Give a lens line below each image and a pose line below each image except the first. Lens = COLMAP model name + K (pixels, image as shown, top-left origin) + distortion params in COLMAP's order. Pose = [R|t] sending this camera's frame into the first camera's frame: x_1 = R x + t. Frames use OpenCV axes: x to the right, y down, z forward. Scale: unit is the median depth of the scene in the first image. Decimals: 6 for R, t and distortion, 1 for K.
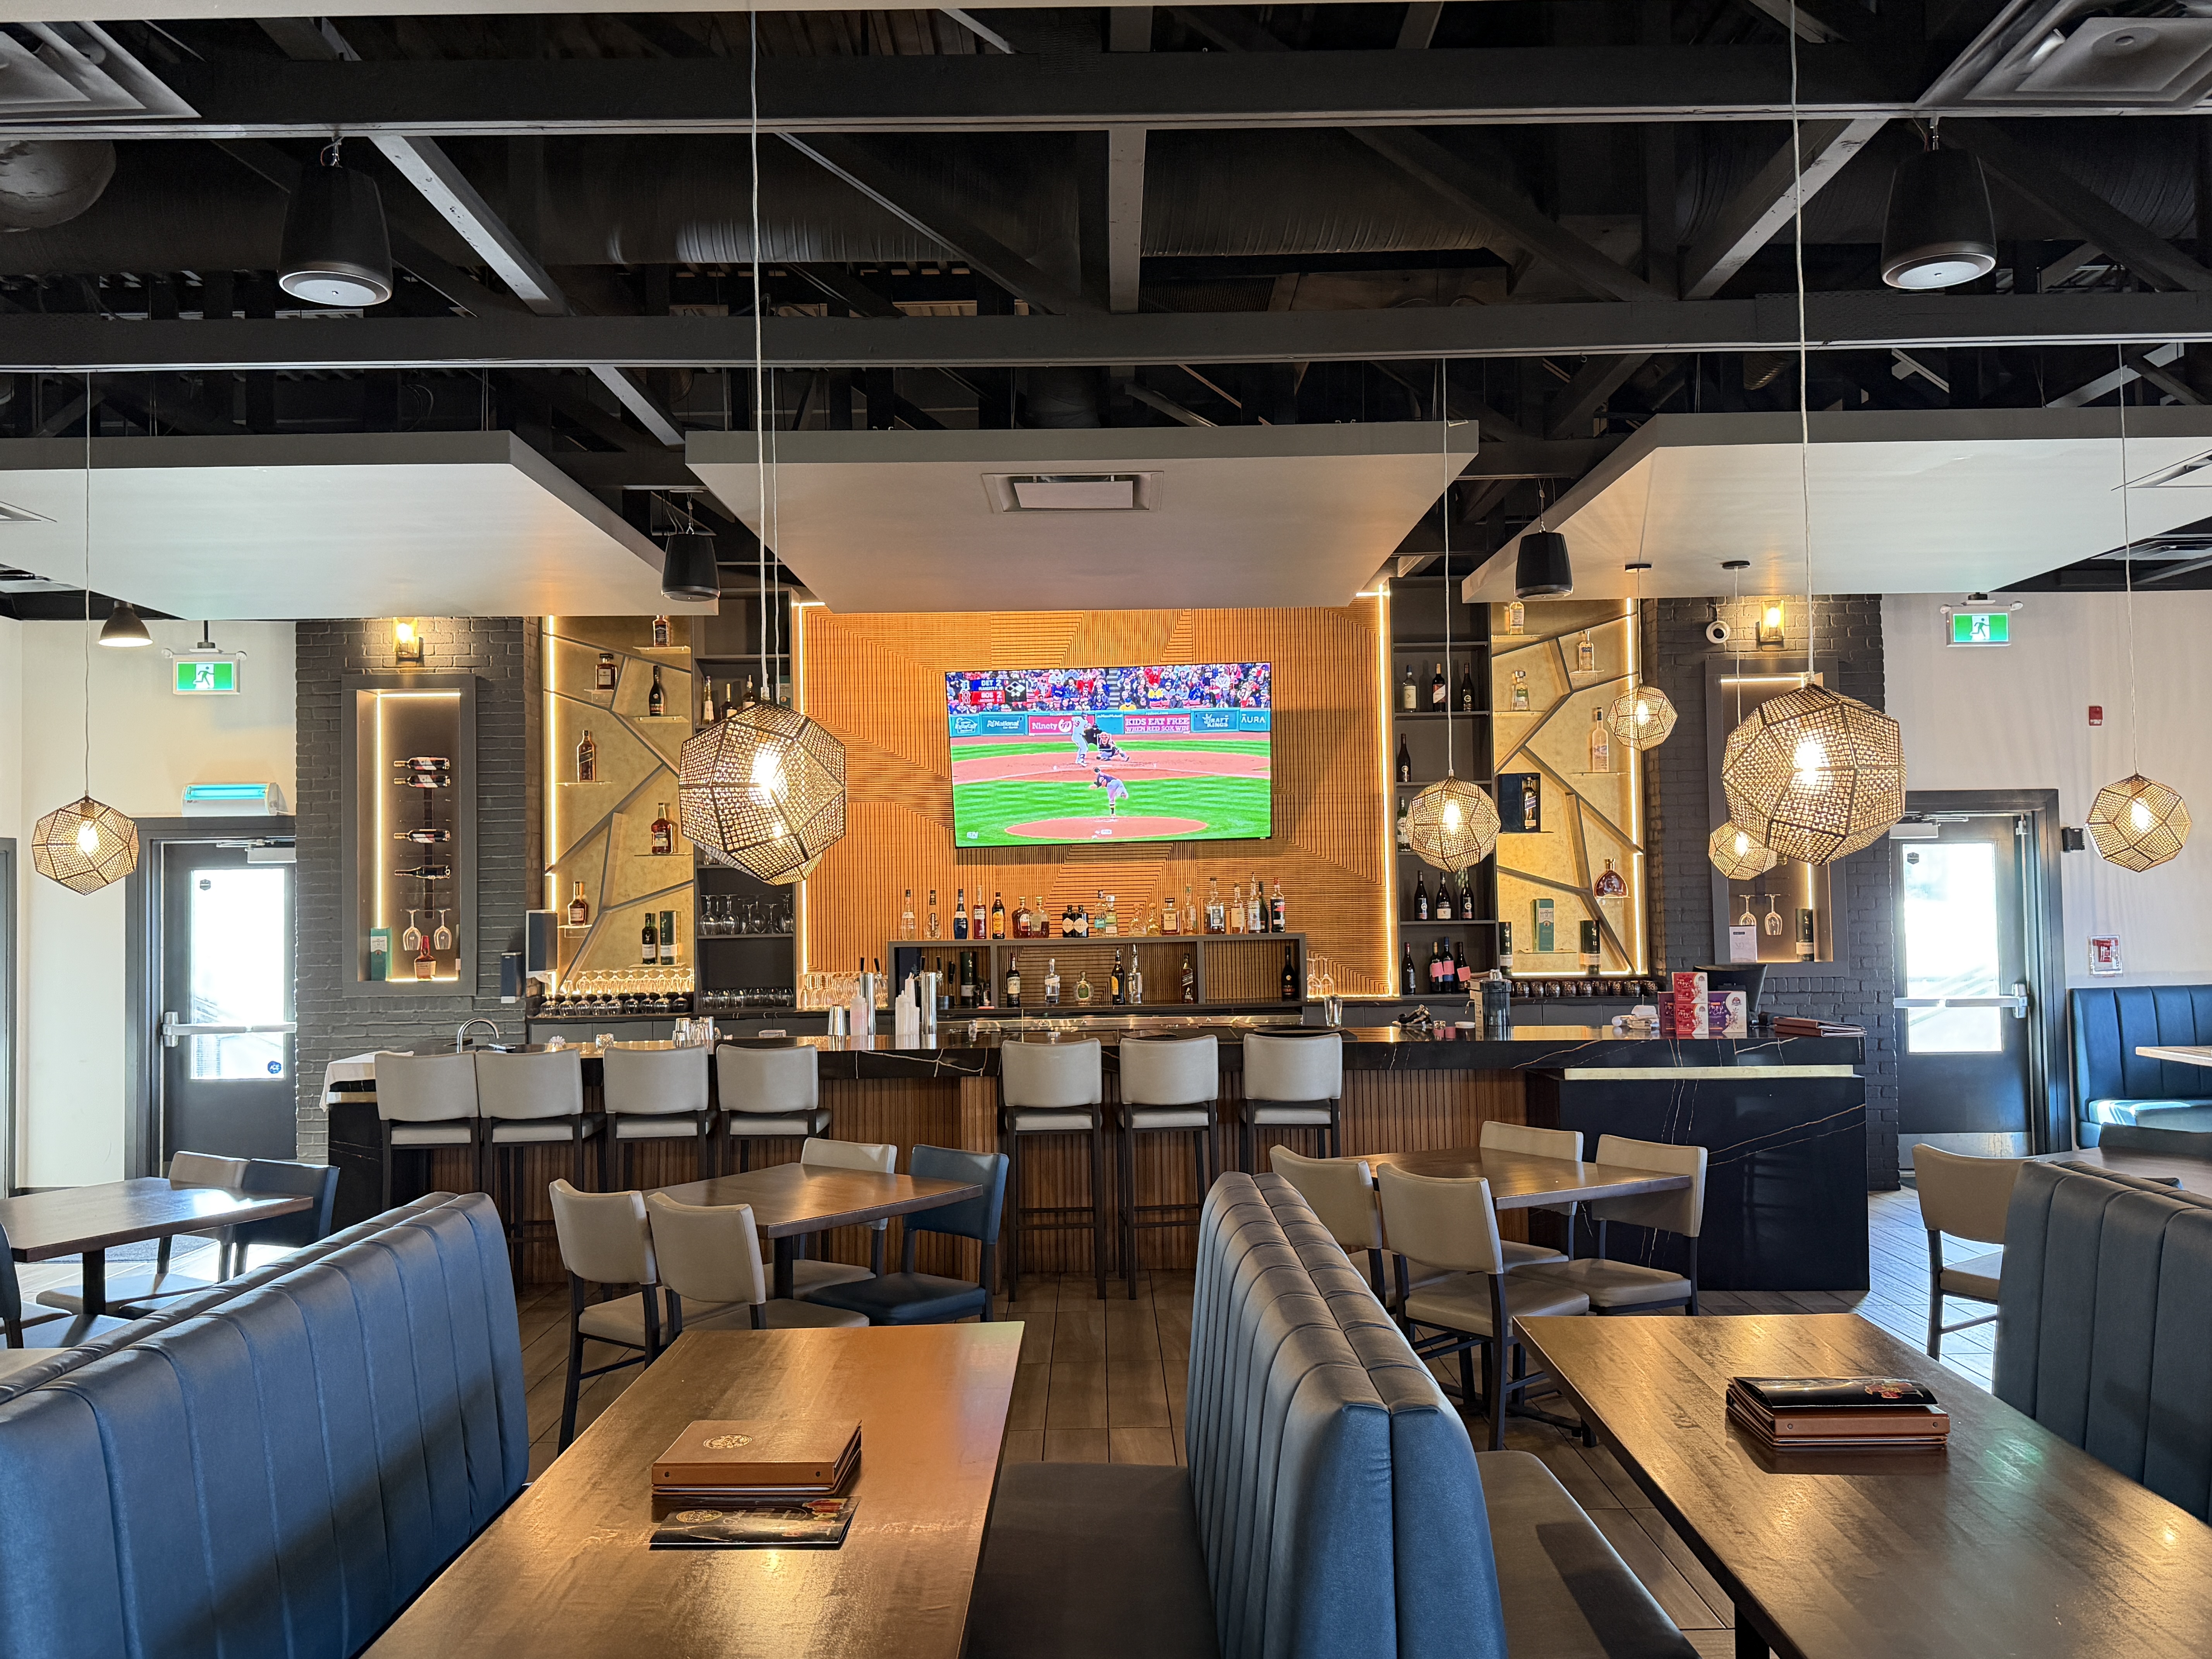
lens RADIAL K [[1800.3, 0, 1102.7], [0, 1800.3, 829.8], [0, 0, 1]] dist [0.050321, 0.003231]
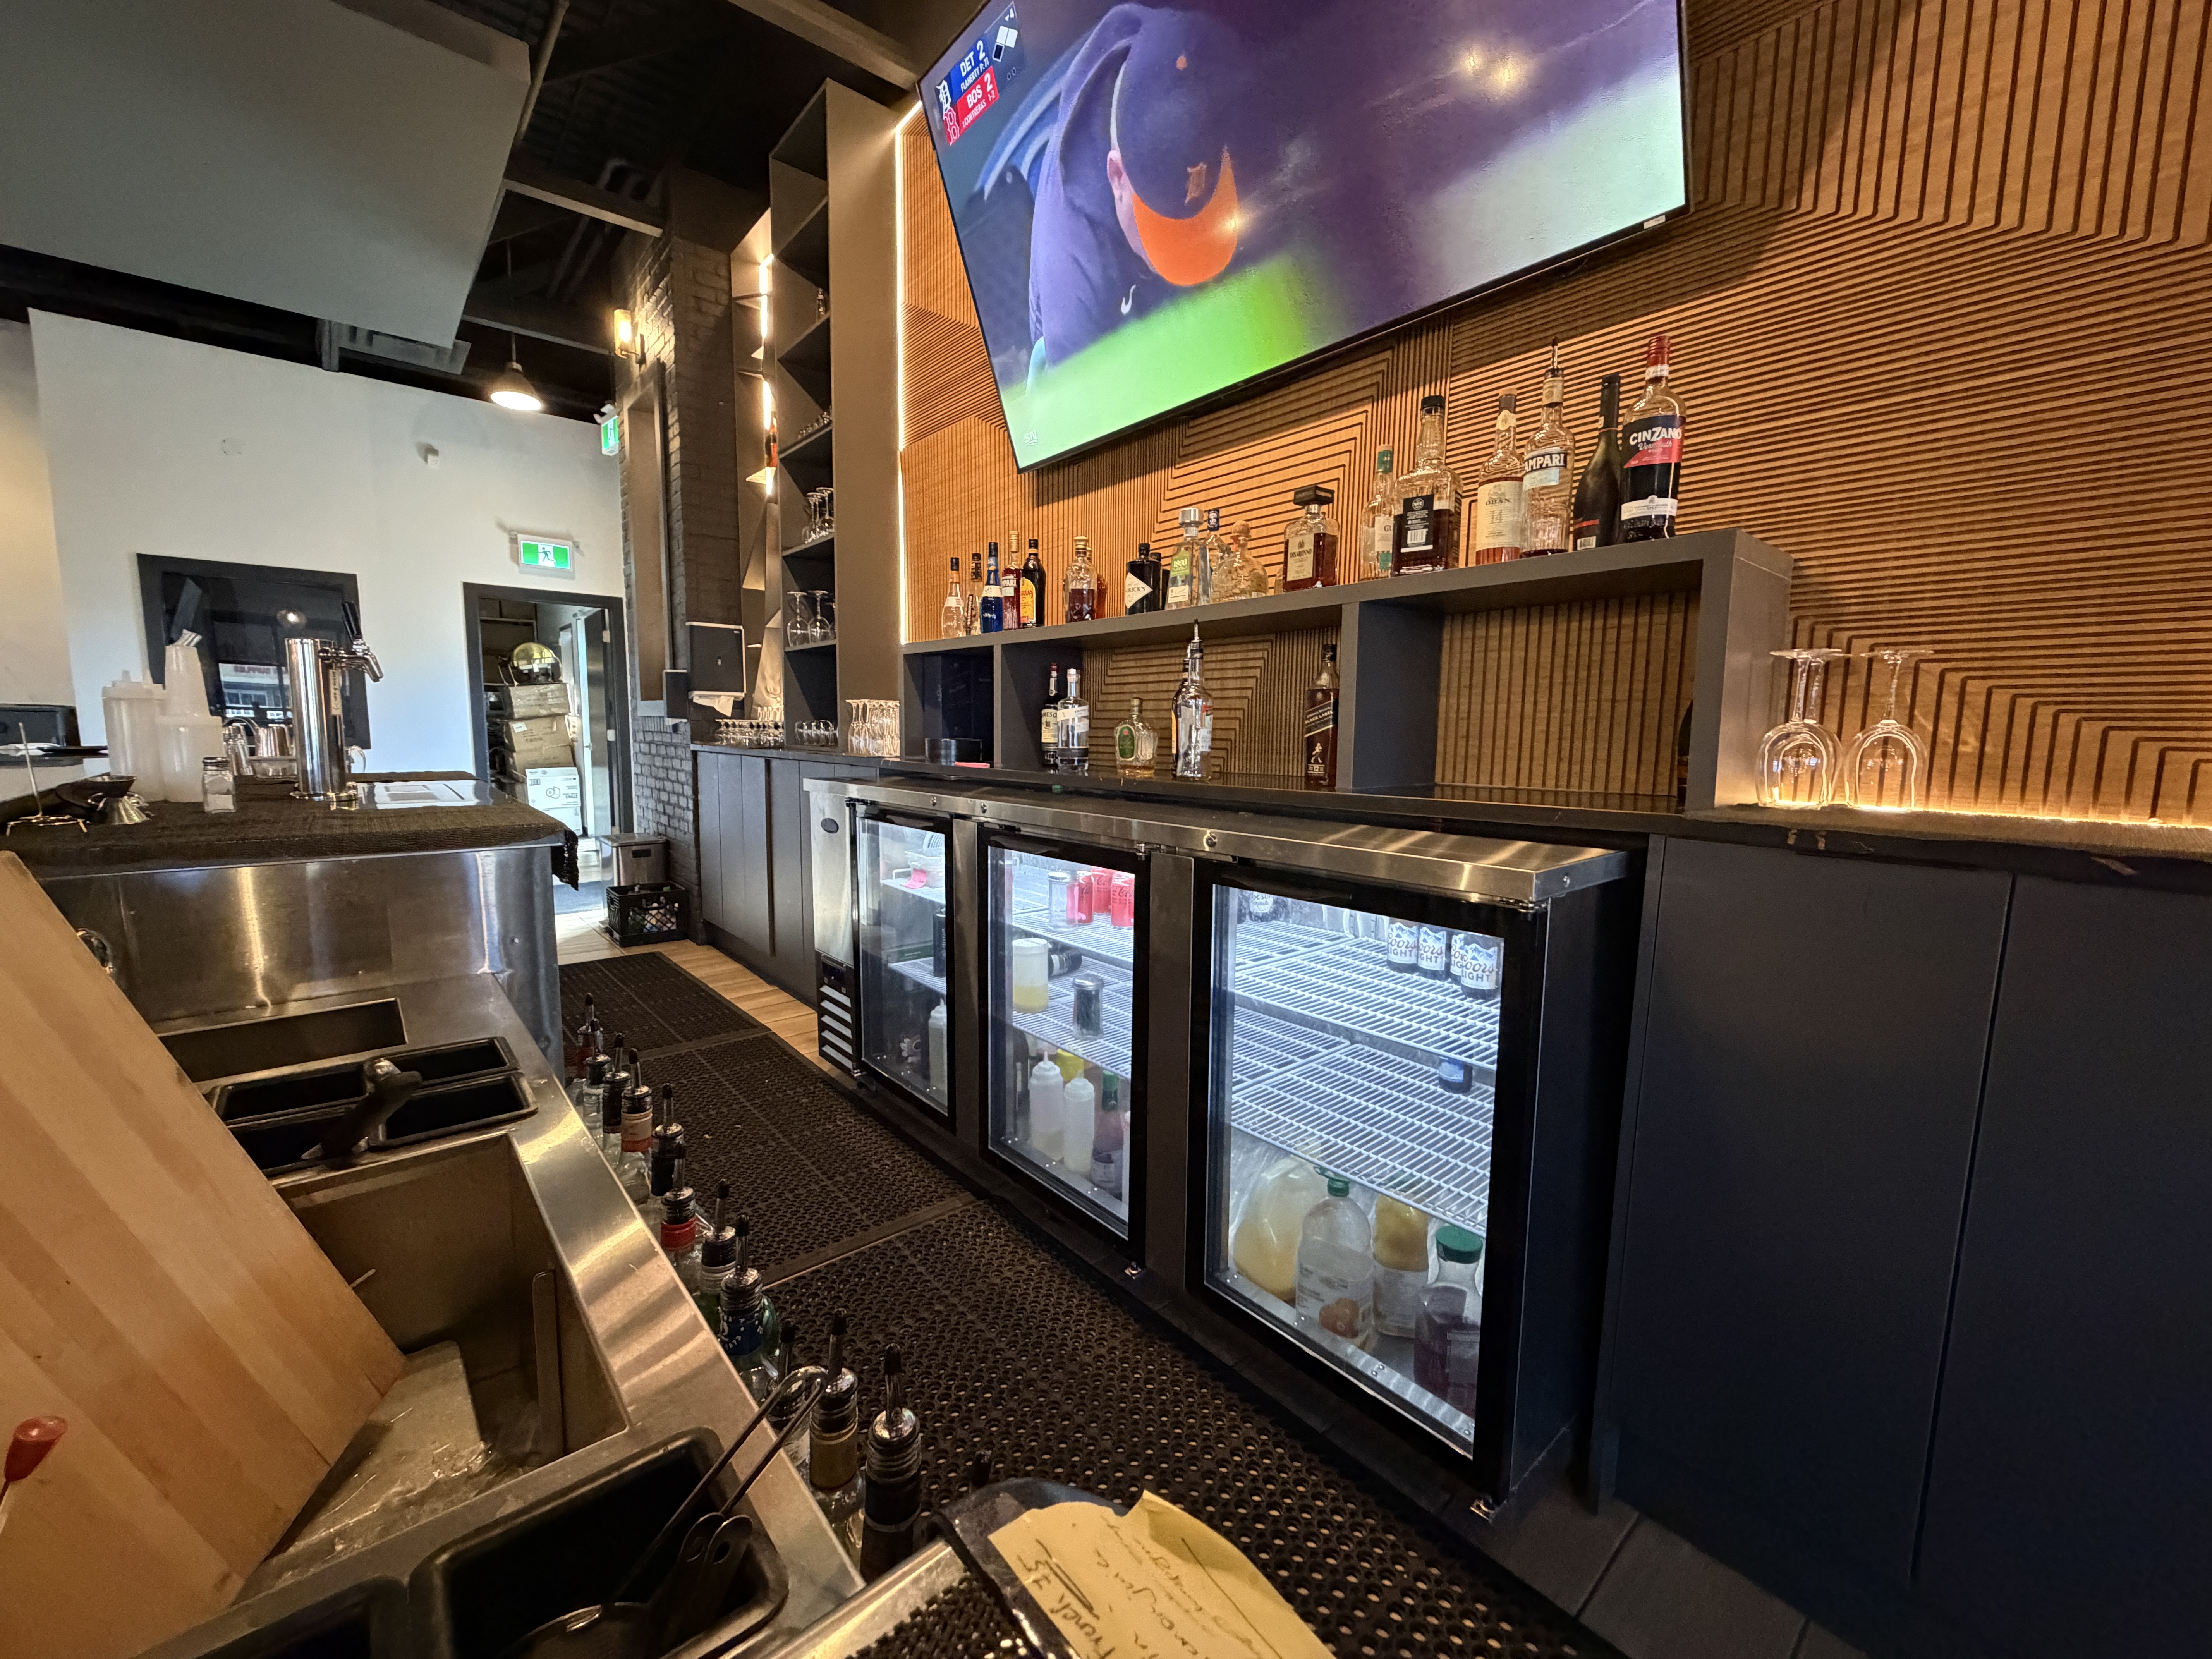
lens RADIAL K [[882.0, 0, 1106.9], [0, 882.0, 826.0], [0, 0, 1]] dist [-0.001042, -0.000071]
pose [[0.651645, 0.109818, -0.750533, 0.148579], [0.009935, 0.988144, 0.153211, 0.076457], [0.758459, -0.107295, 0.642827, 0.852489]]
